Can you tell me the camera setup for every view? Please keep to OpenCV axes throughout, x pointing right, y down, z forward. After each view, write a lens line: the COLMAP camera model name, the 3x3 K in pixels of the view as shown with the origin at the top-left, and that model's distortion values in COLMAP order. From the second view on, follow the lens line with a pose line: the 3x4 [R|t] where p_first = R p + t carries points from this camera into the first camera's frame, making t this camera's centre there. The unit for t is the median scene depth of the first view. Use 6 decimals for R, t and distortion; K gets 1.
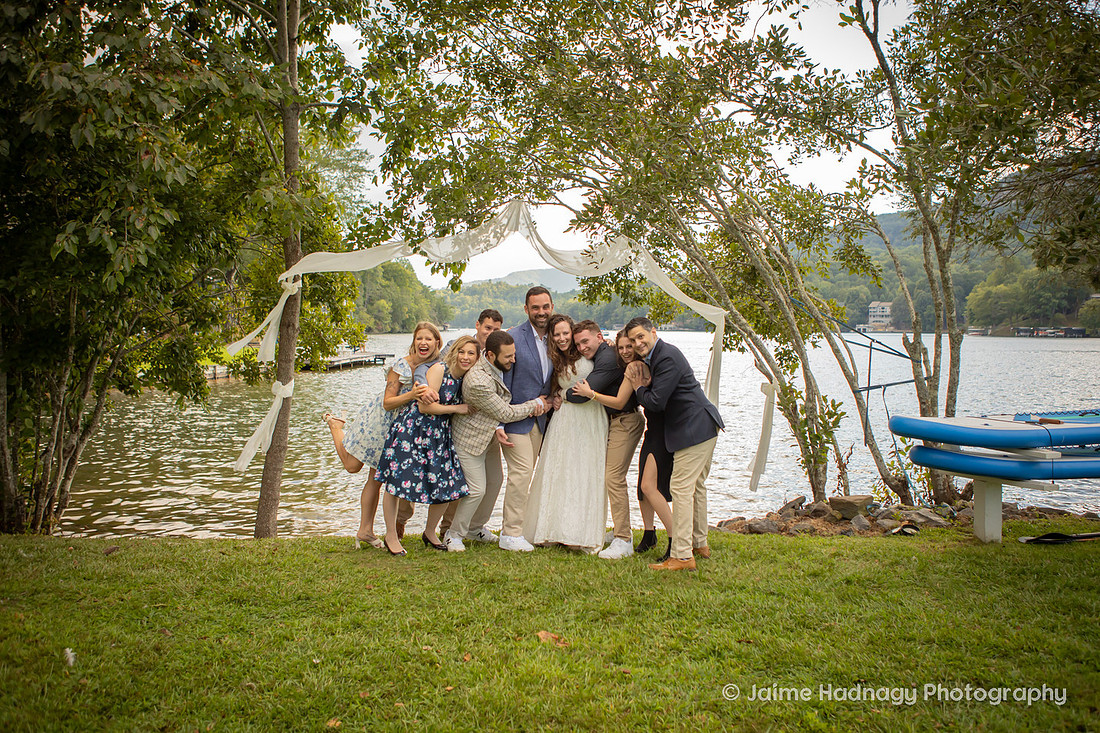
lens RADIAL K [[869.5, 0, 589.7], [0, 869.5, 329.3], [0, 0, 1]] dist [-0.096114, -0.008943]
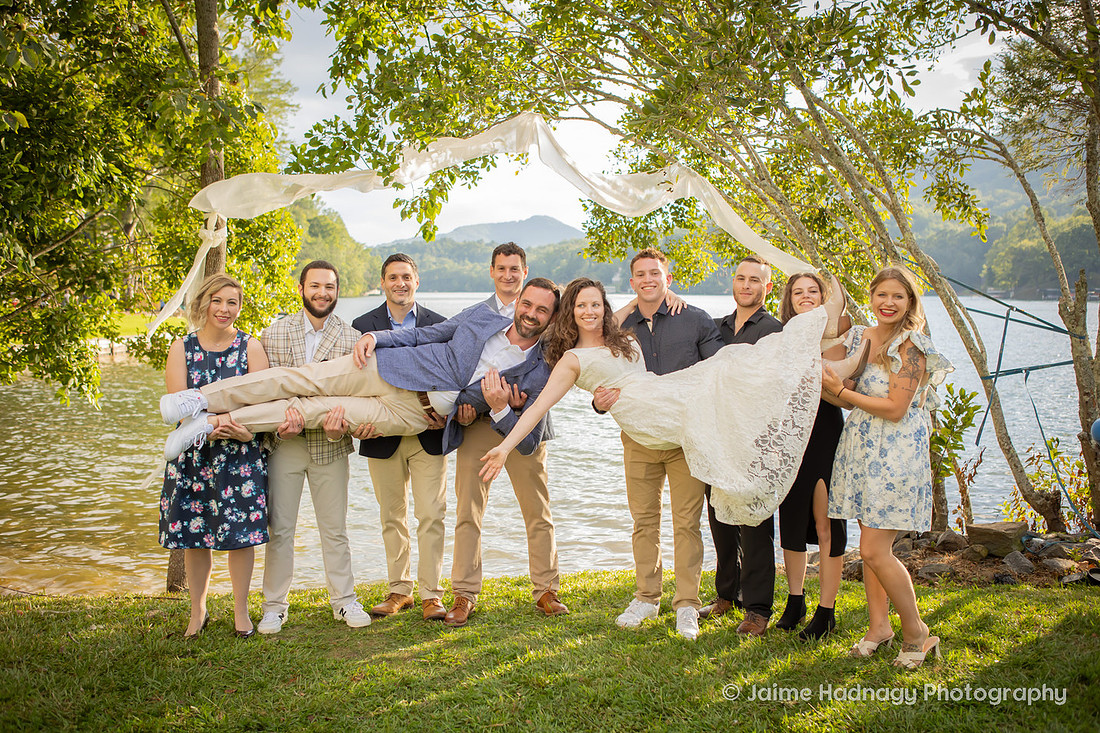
lens RADIAL K [[981.4, 0, 551.3], [0, 981.4, 362.2], [0, 0, 1]] dist [-0.052879, 0.012991]
pose [[0.999968, -0.003059, 0.007353, -0.069085], [0.002529, 0.997467, 0.071089, -0.000985], [-0.007552, -0.071068, 0.997443, 0.172928]]
